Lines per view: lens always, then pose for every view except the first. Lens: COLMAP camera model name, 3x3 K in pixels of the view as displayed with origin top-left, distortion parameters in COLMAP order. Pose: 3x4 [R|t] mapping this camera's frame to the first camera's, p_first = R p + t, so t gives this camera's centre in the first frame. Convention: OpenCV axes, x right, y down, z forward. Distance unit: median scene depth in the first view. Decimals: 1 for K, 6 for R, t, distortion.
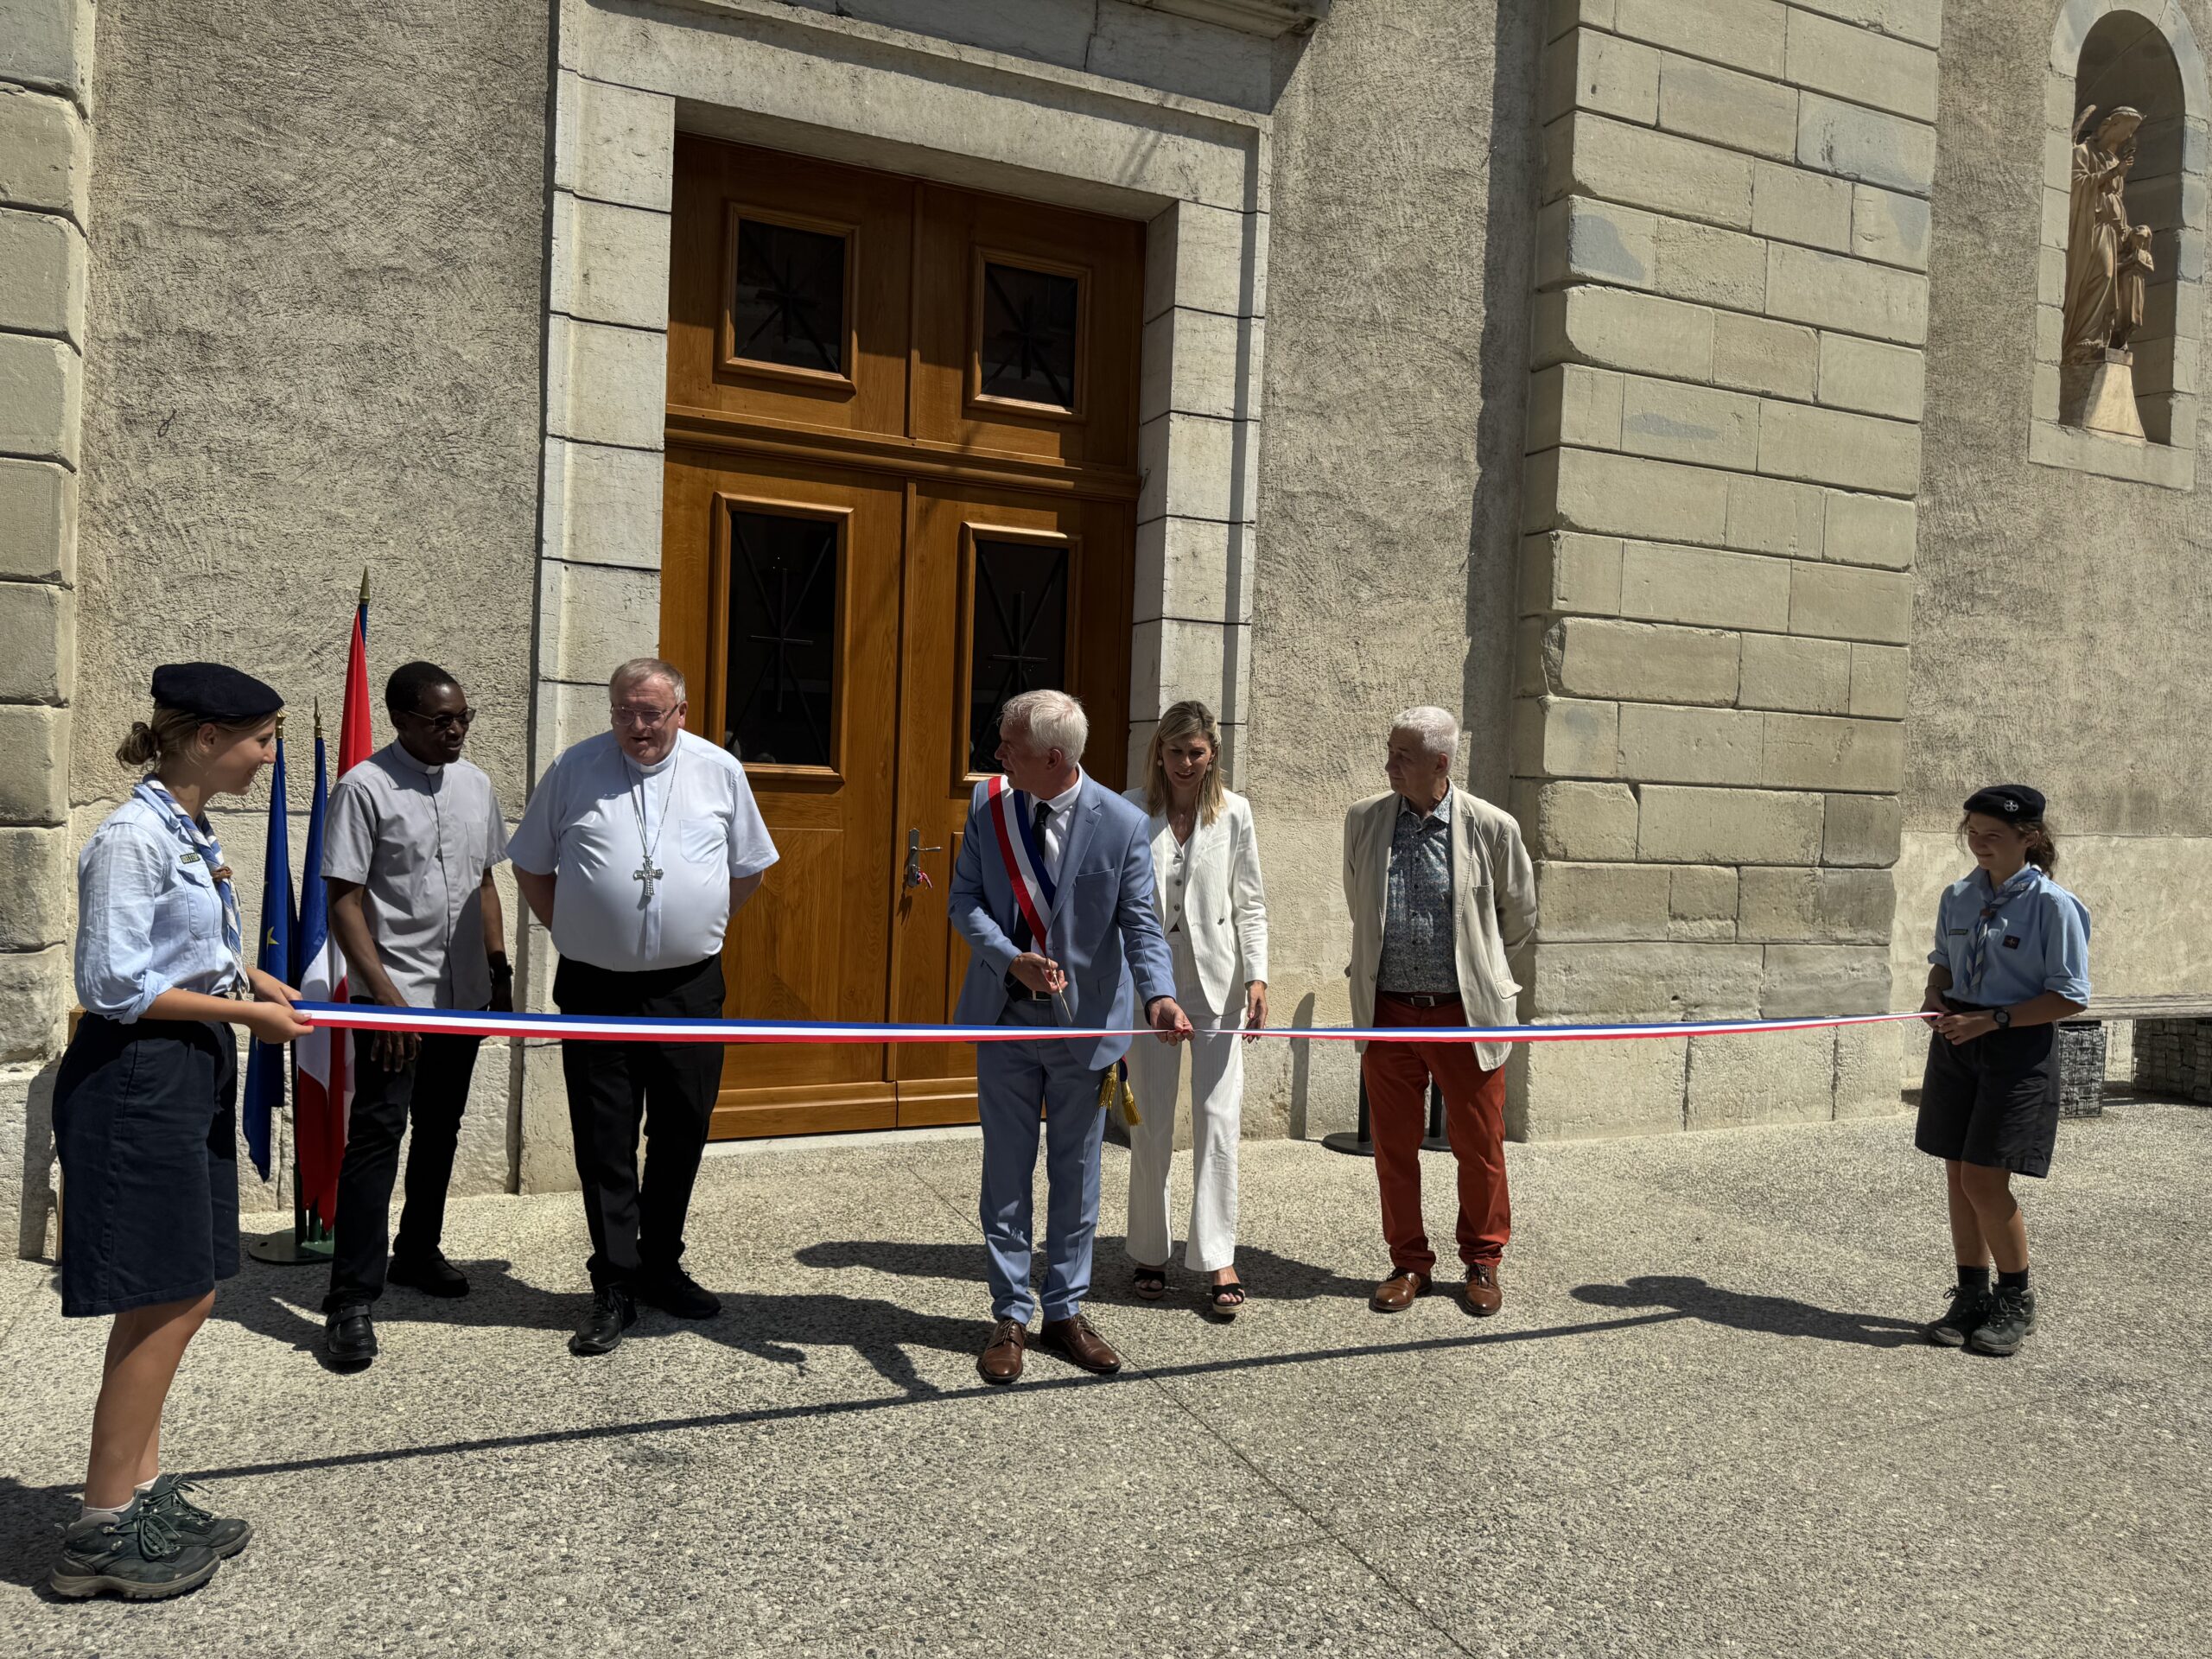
lens RADIAL K [[1612.4, 0, 1131.1], [0, 1612.4, 785.7], [0, 0, 1]] dist [0.059469, -0.063349]
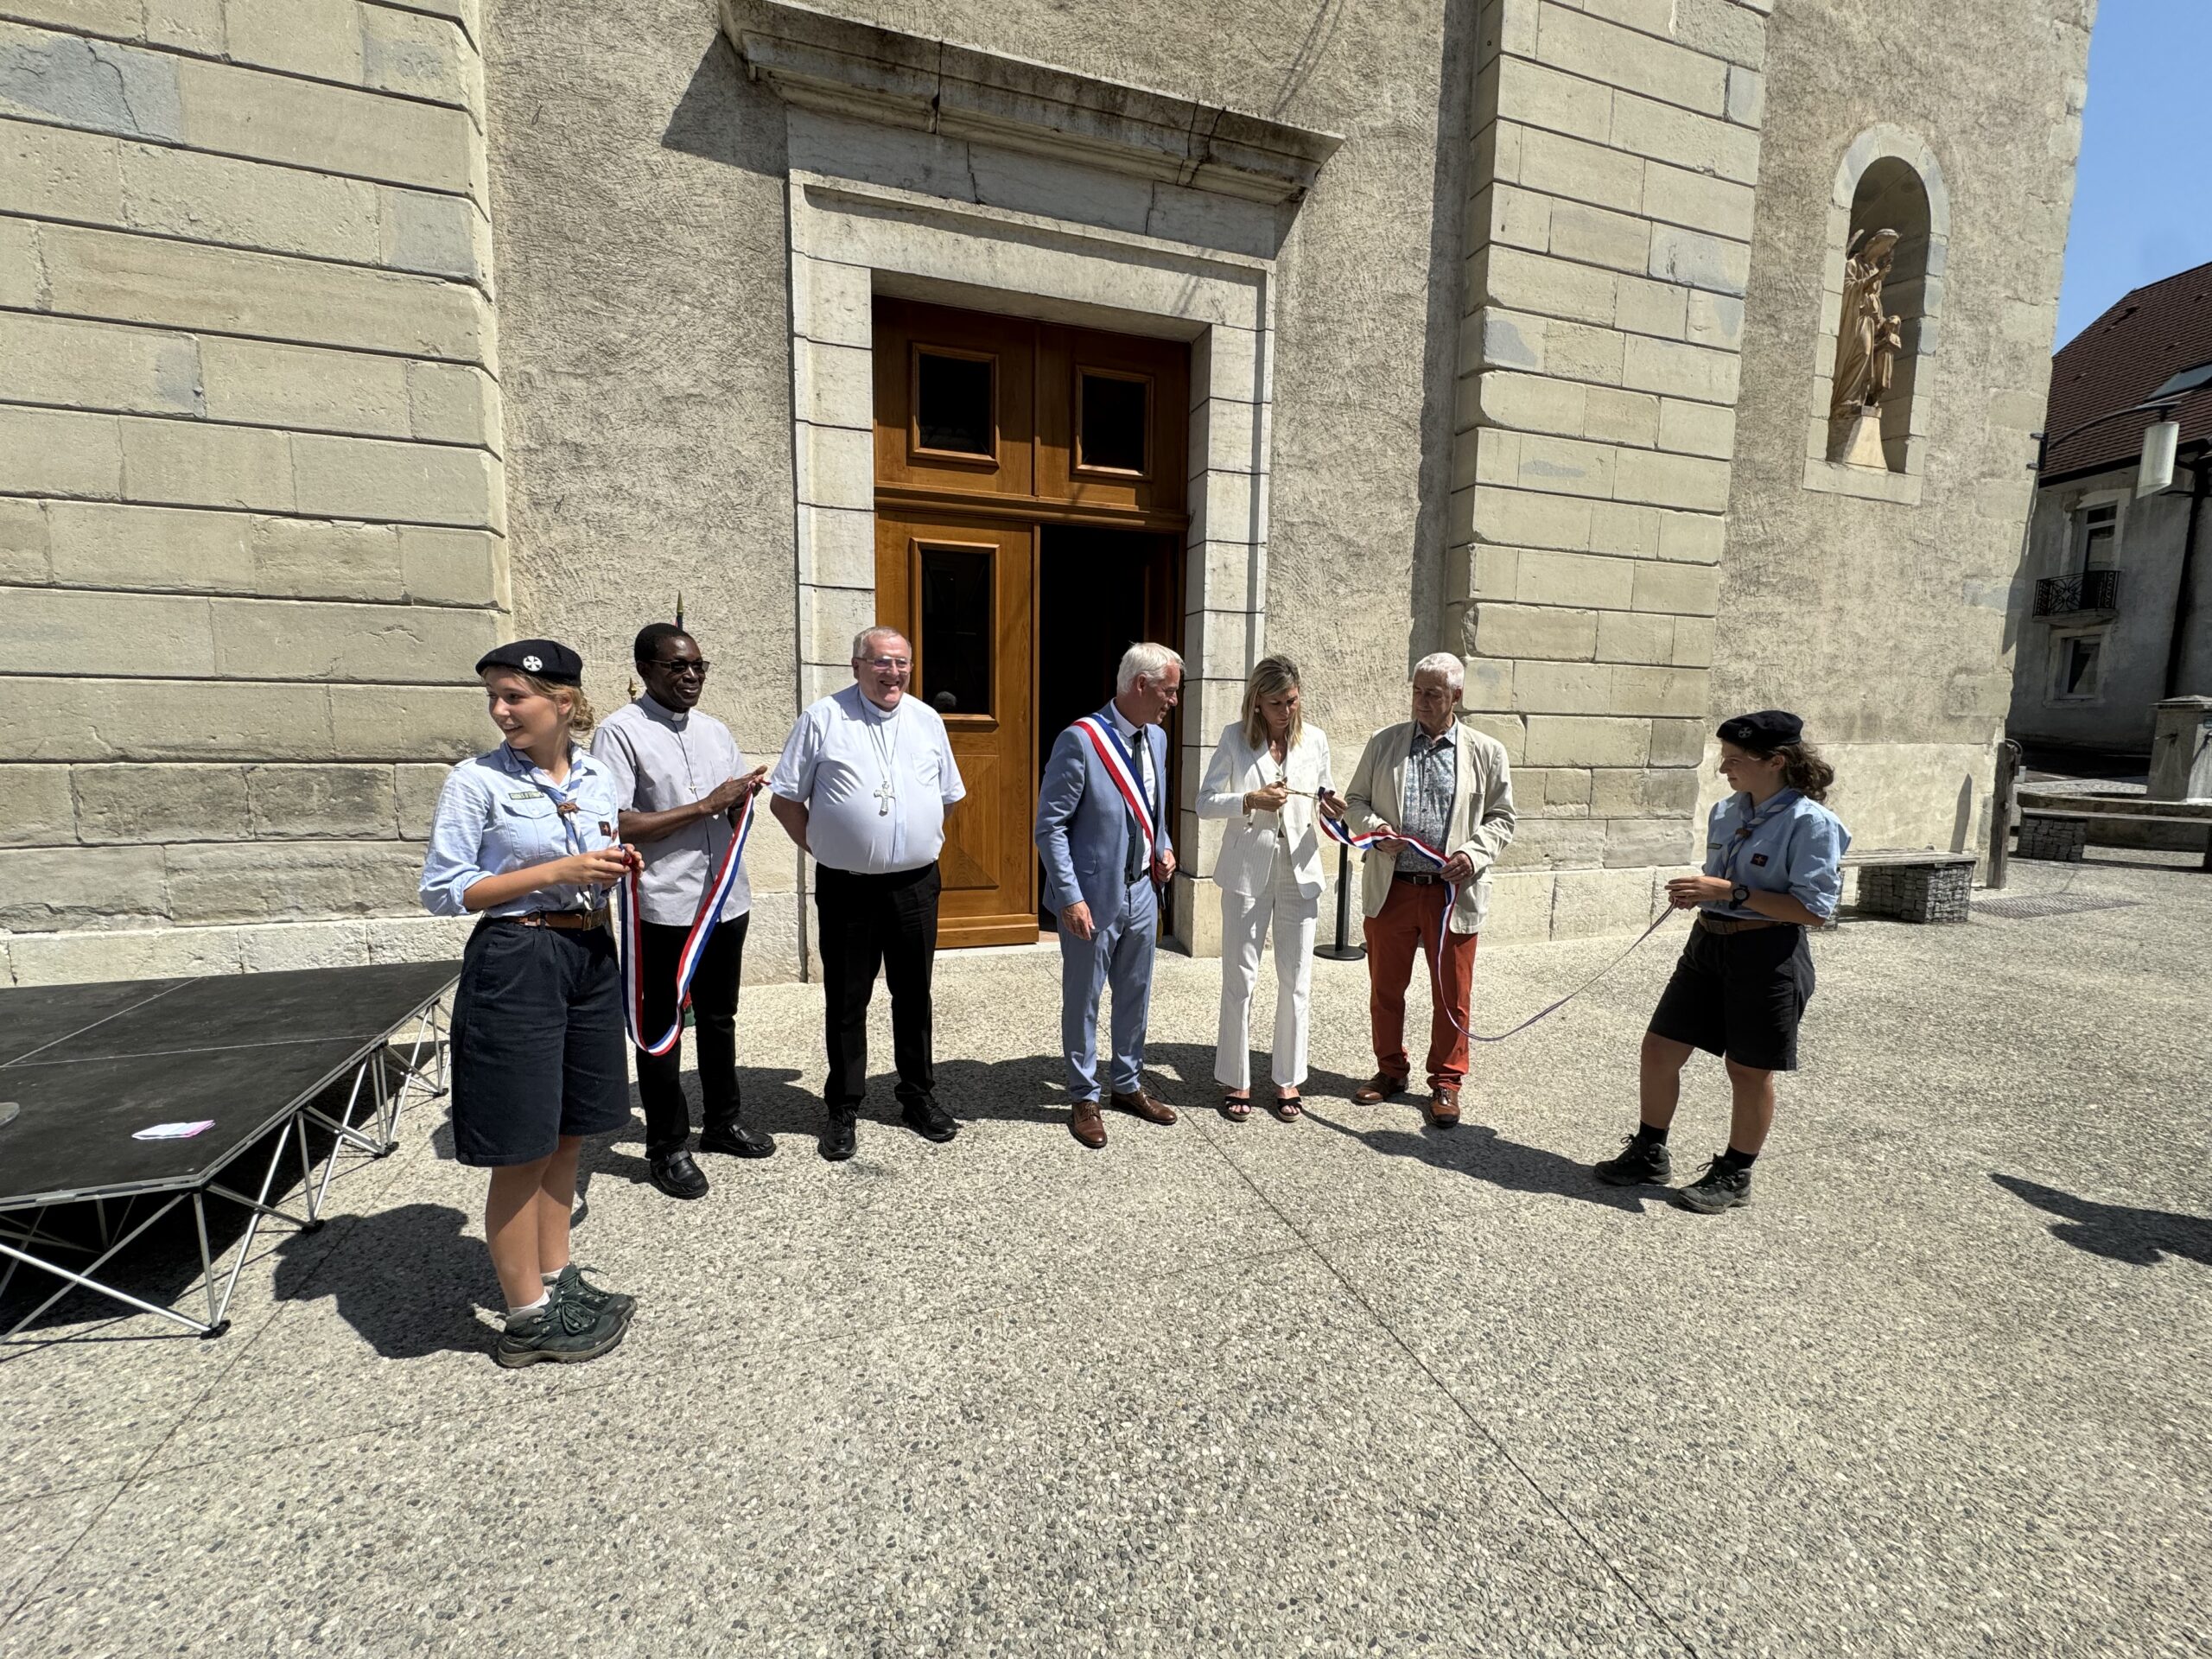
lens RADIAL K [[929.4, 0, 1108.1], [0, 929.4, 824.0], [0, 0, 1]] dist [-0.004274, 0.001372]
pose [[0.994434, -0.010681, -0.104817, 0.019011], [0.021510, 0.994477, 0.102730, 0.002945], [0.103140, -0.104412, 0.989171, 0.108136]]
